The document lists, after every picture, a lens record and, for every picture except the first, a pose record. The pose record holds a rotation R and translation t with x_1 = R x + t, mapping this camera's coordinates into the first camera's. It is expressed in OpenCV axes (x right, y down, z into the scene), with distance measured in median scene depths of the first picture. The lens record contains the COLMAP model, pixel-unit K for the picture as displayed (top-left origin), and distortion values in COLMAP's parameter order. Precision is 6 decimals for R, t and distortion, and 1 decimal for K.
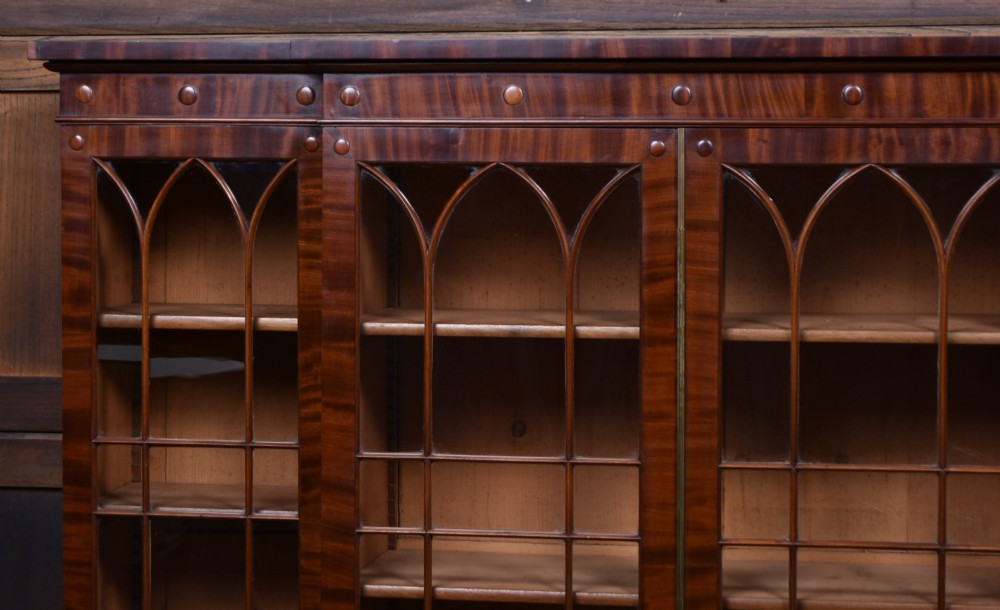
lens RADIAL K [[2634.8, 0, 448.0], [0, 2634.8, 251.6], [0, 0, 1]] dist [0.044172, -0.265800]
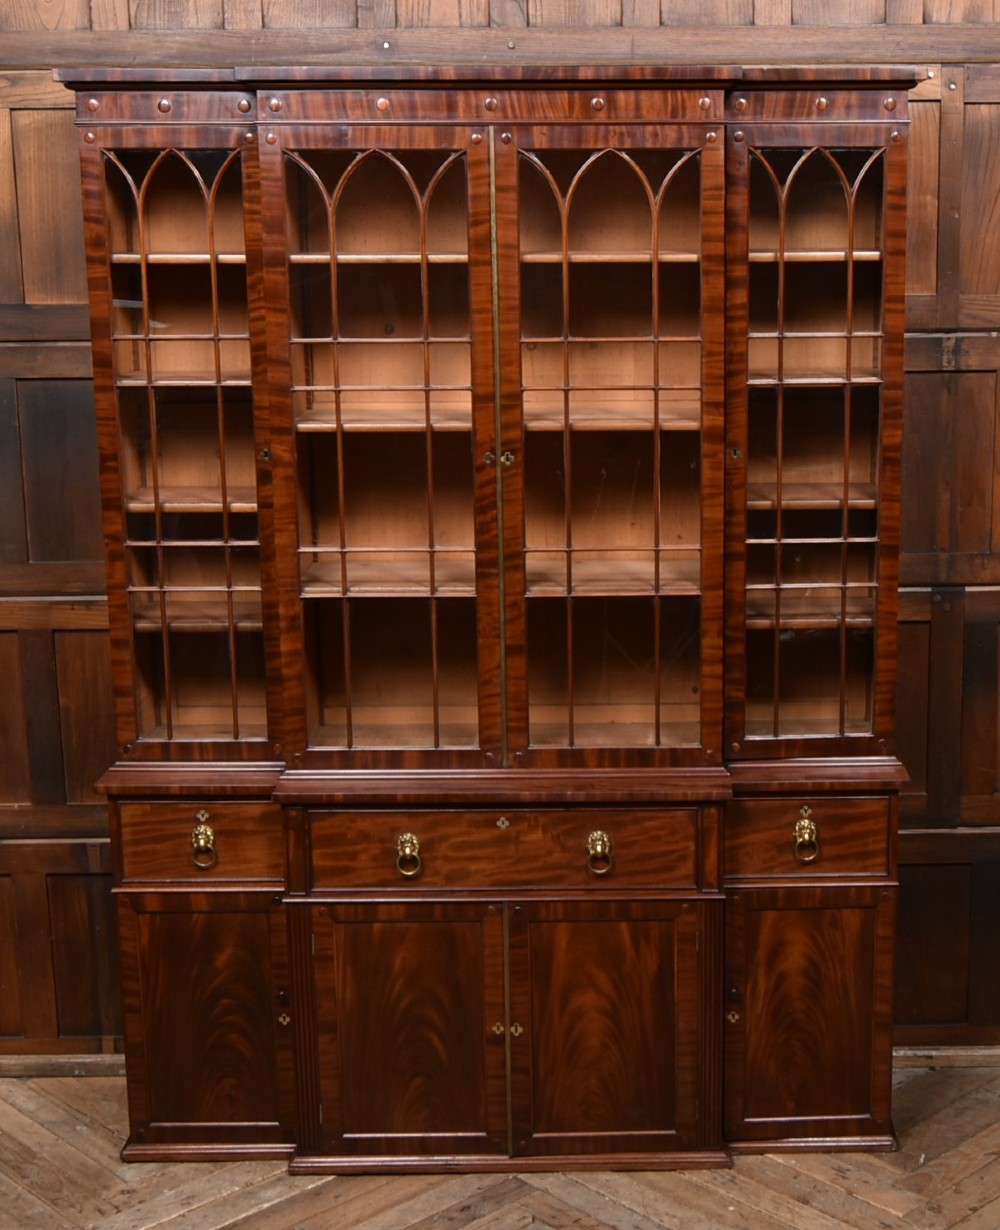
lens RADIAL K [[1929.9, 0, 672.9], [0, 1929.9, 608.3], [0, 0, 1]] dist [-0.023079, 0.048769]
pose [[0.979954, -0.043808, 0.194349, -0.041255], [0.012228, 0.986911, 0.160802, 0.053099], [-0.198850, -0.155202, 0.967663, -0.181495]]
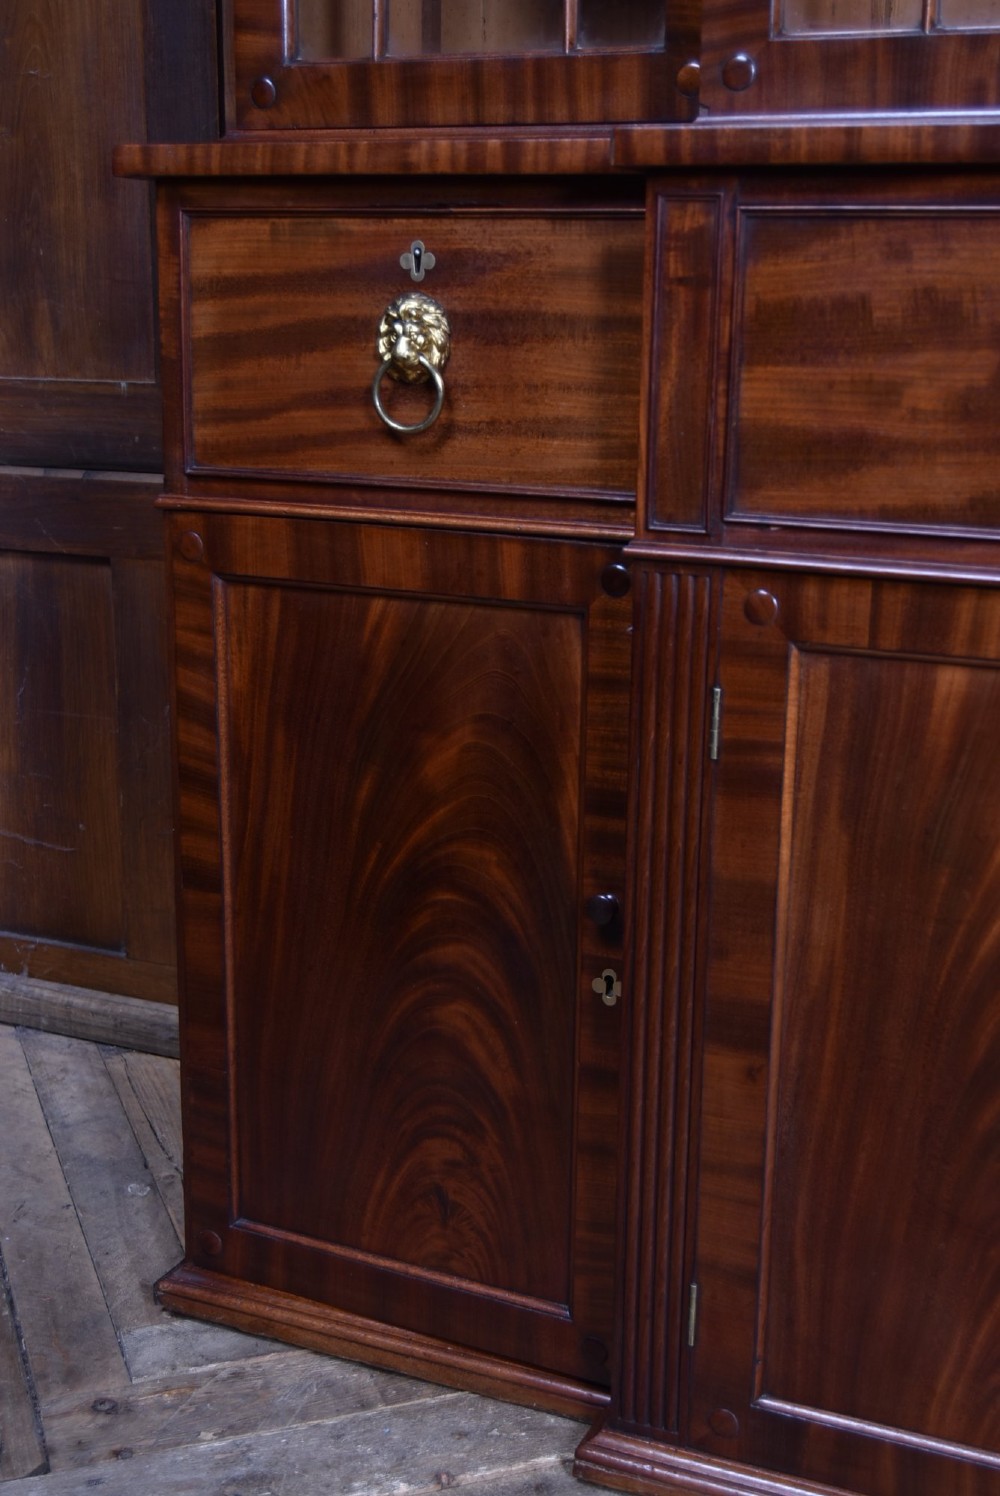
lens RADIAL K [[1931.8, 0, 504.0], [0, 1931.8, 782.3], [0, 0, 1]] dist [0.005886, 0.017160]
pose [[0.967801, 0.071959, -0.241212, 0.010021], [-0.022619, 0.979252, 0.201382, 0.392661], [0.250699, -0.189441, 0.949348, 0.659004]]
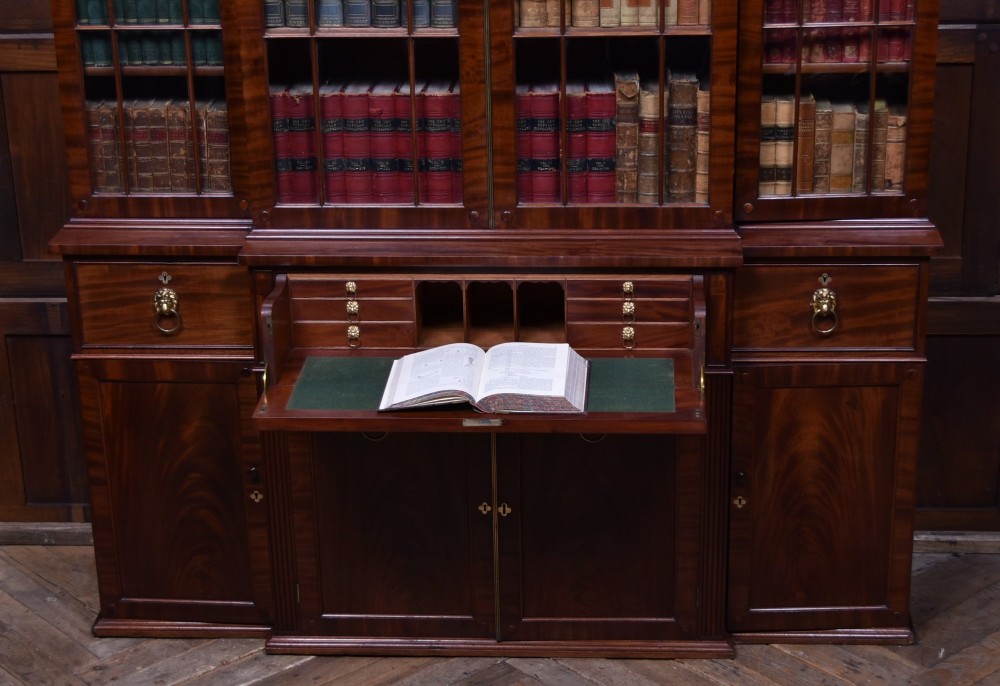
lens RADIAL K [[2040.2, 0, 520.3], [0, 2040.2, 406.1], [0, 0, 1]] dist [0.012497, -0.152169]
pose [[0.992441, -0.063965, 0.104732, -0.025404], [0.025021, 0.940958, 0.337598, 0.048979], [-0.120143, -0.332426, 0.935446, -0.126221]]
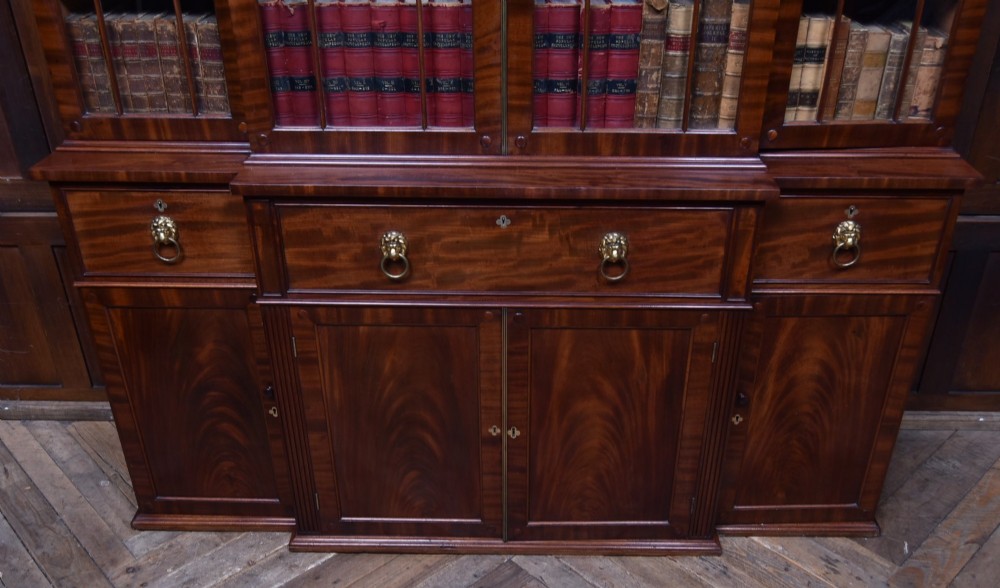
lens RADIAL K [[889.1, 0, 515.3], [0, 889.1, 344.6], [0, 0, 1]] dist [-0.016172, 0.004642]
pose [[0.986252, -0.082922, 0.142939, 0.015291], [0.005566, 0.881163, 0.472780, 0.209150], [-0.165157, -0.465484, 0.869510, 0.529941]]
